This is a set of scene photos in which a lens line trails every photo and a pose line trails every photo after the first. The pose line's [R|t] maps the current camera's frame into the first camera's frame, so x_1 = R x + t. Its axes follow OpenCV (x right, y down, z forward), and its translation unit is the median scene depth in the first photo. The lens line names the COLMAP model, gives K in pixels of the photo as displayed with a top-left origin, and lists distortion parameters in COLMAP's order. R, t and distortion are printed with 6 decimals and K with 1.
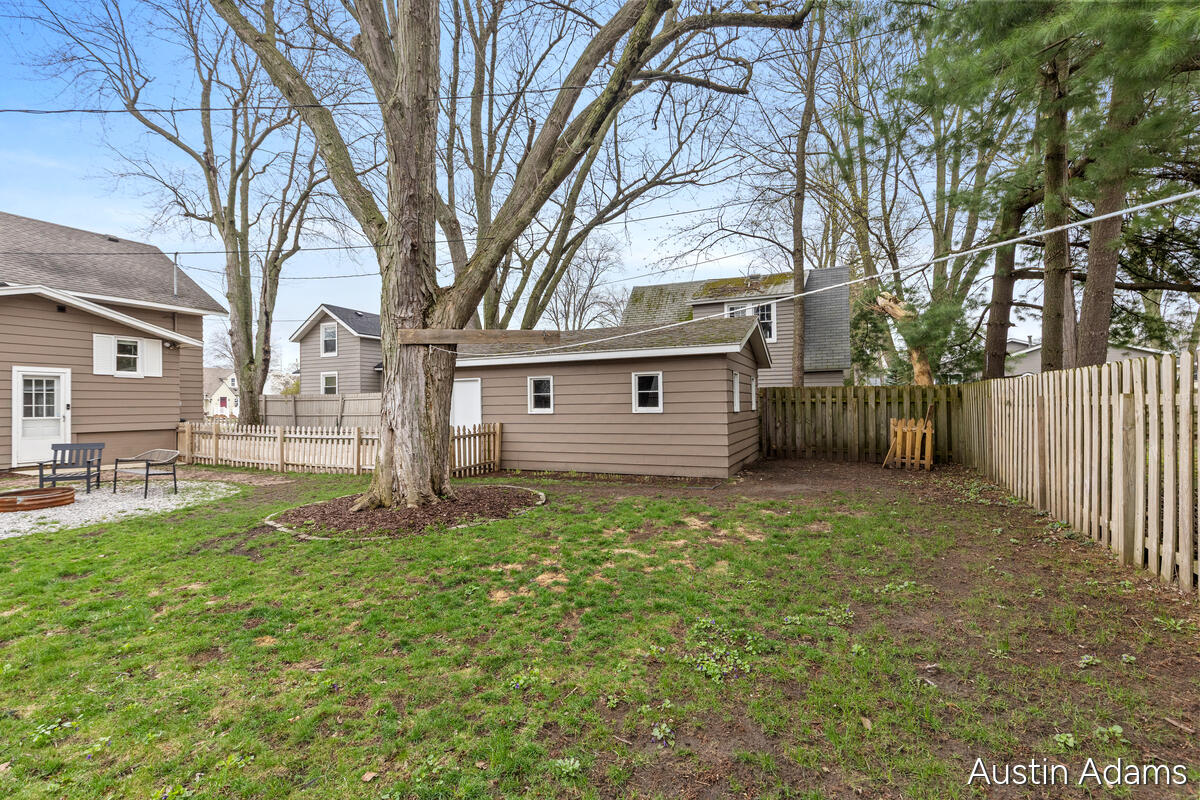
lens RADIAL K [[547.8, 0, 624.4], [0, 547.8, 421.5], [0, 0, 1]] dist [-0.000253, -0.000690]
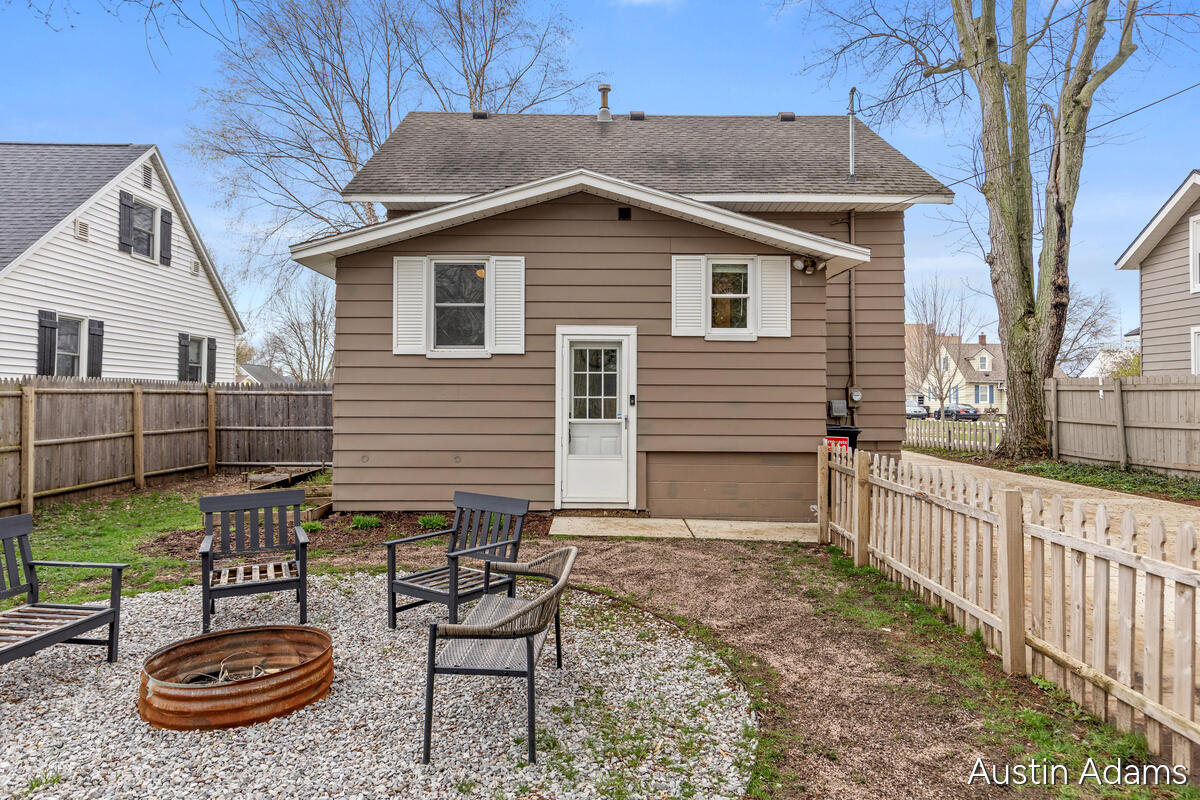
lens RADIAL K [[721.7, 0, 582.9], [0, 721.7, 360.4], [0, 0, 1]] dist [0.007256, -0.000087]
pose [[0.360728, -0.037261, -0.931927, -0.392834], [-0.038533, 0.997753, -0.054808, -0.025168], [0.931875, 0.055680, 0.358481, 0.704060]]
